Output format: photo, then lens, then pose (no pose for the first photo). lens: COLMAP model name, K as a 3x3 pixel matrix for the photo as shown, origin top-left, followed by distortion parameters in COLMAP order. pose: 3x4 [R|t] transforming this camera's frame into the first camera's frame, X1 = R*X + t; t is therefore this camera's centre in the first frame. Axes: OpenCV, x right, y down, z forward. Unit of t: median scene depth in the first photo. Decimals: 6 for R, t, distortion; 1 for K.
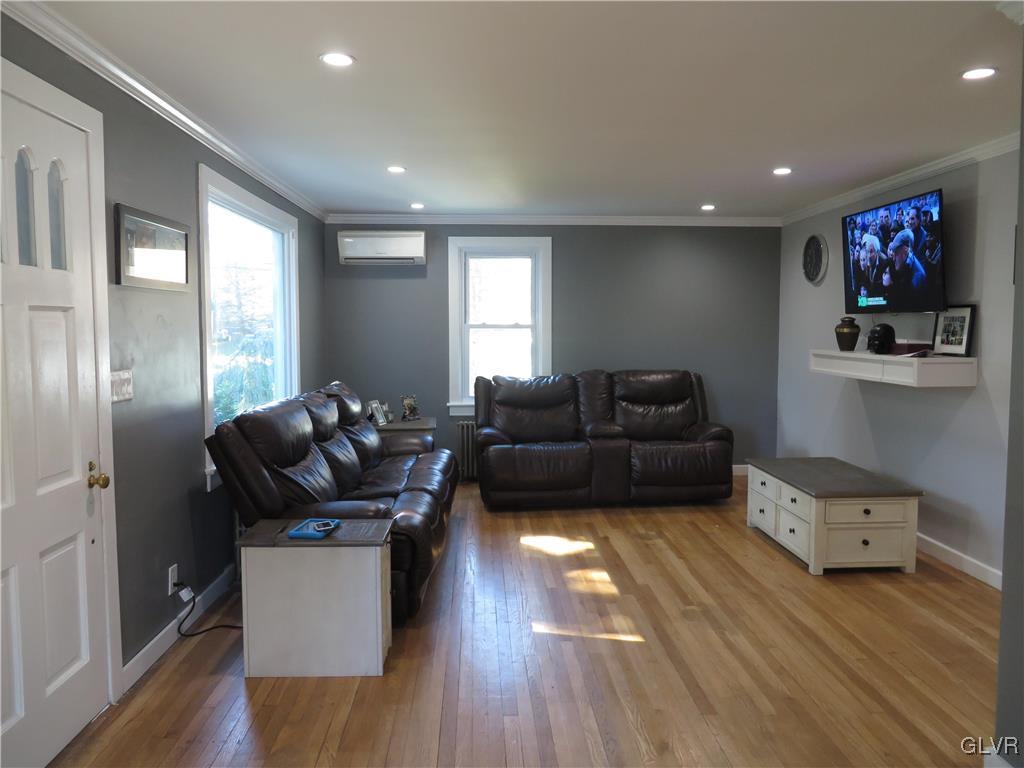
lens RADIAL K [[767.1, 0, 511.3], [0, 767.1, 386.1], [0, 0, 1]] dist [-0.019245, -0.001736]
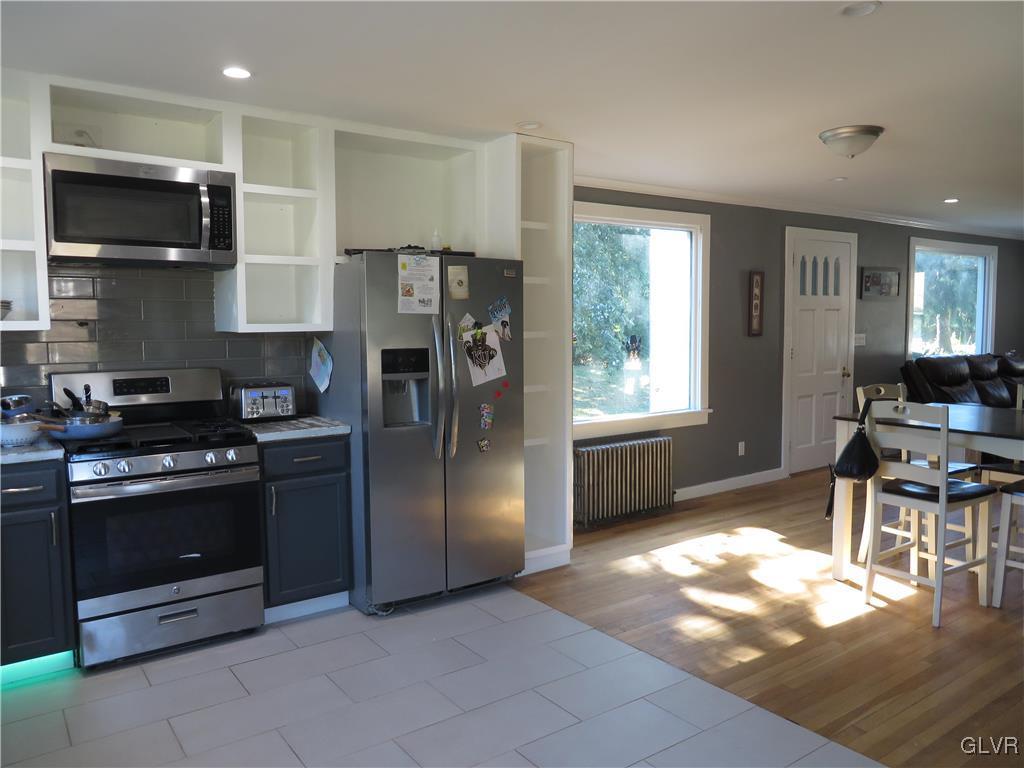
lens RADIAL K [[767.1, 0, 511.0], [0, 767.1, 381.5], [0, 0, 1]] dist [-0.019245, -0.001736]
pose [[0.546831, 0.055859, -0.835377, 1.038659], [-0.053477, 0.998065, 0.031732, 0.127244], [0.835533, 0.027322, 0.548760, -1.427254]]
